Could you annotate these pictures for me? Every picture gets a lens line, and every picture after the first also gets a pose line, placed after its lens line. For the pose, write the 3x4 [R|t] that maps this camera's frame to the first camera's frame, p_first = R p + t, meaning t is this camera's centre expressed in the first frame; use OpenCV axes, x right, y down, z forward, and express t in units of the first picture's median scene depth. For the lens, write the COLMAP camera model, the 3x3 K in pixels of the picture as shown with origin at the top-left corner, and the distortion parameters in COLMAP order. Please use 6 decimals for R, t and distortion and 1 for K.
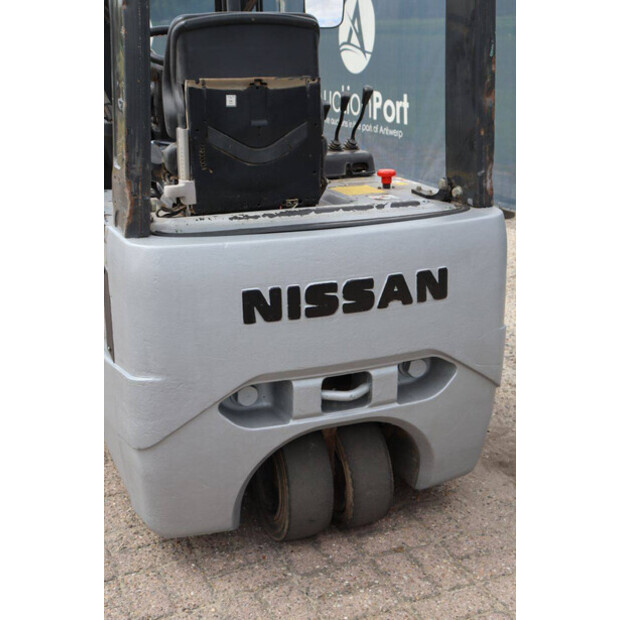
lens RADIAL K [[882.8, 0, 316.0], [0, 882.8, 305.9], [0, 0, 1]] dist [0.083923, 0.000000]
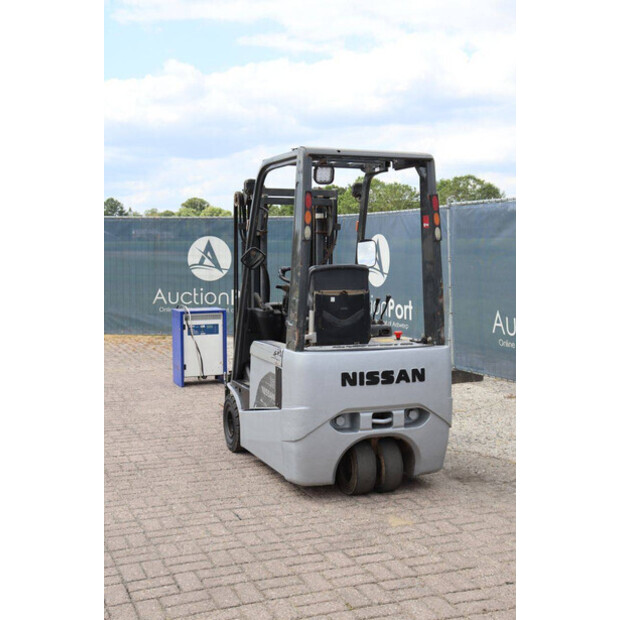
lens RADIAL K [[882.8, 0, 330.5], [0, 882.8, 311.7], [0, 0, 1]] dist [0.083923, 0.000000]
pose [[0.999963, 0.008149, 0.002699, -0.107598], [-0.007345, 0.974954, -0.222287, 0.326174], [-0.004443, 0.222259, 0.974978, -1.296647]]
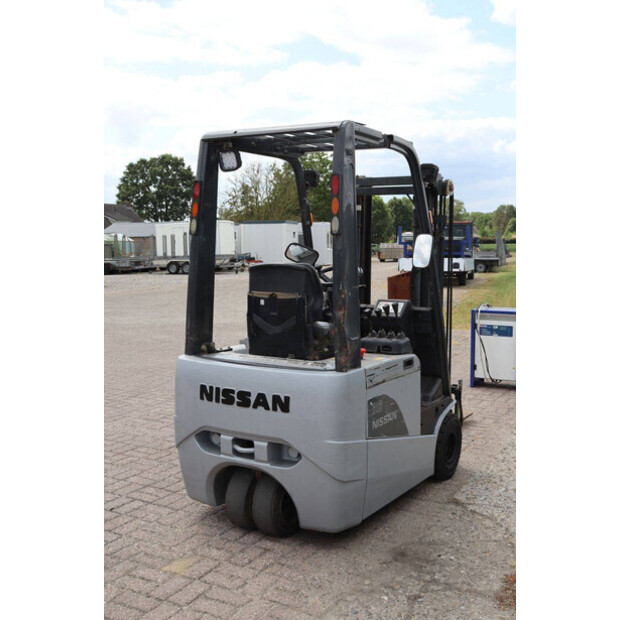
lens RADIAL K [[749.6, 0, 307.3], [0, 749.6, 312.4], [0, 0, 1]] dist [0.022542, 0.000000]
pose [[0.589857, 0.088721, -0.802619, 1.380795], [-0.247361, 0.966016, -0.075007, -0.101519], [0.768688, 0.242780, 0.591758, 0.042777]]
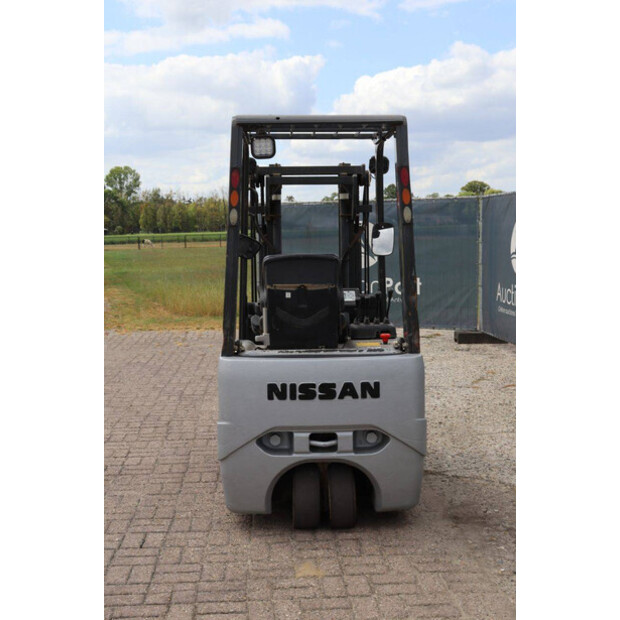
lens RADIAL K [[882.8, 0, 319.9], [0, 882.8, 311.0], [0, 0, 1]] dist [0.083923, 0.000000]
pose [[0.942362, 0.025979, -0.333585, 0.640128], [-0.093558, 0.977672, -0.188158, 0.173838], [0.321249, 0.208522, 0.923752, -0.818707]]
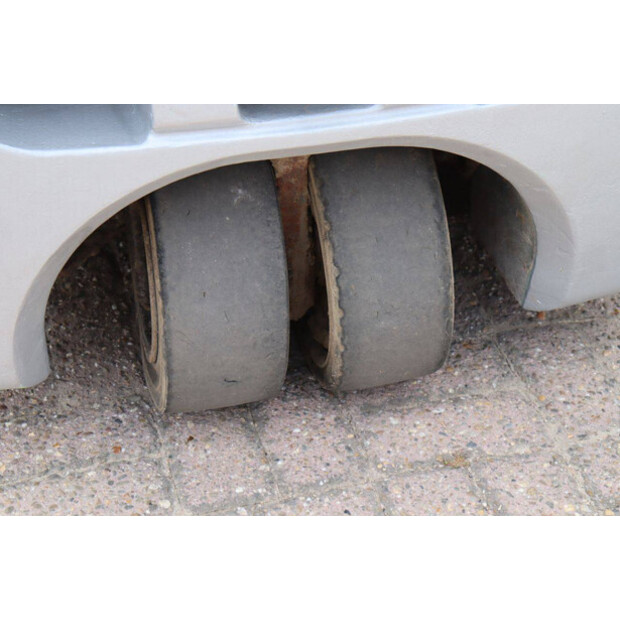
lens RADIAL K [[1465.2, 0, 311.4], [0, 1465.2, 281.3], [0, 0, 1]] dist [0.313980, 0.000000]
pose [[0.987983, 0.087786, -0.127215, 0.110453], [-0.044824, 0.950418, 0.307727, -0.000780], [0.147922, -0.298327, 0.942932, 0.411067]]
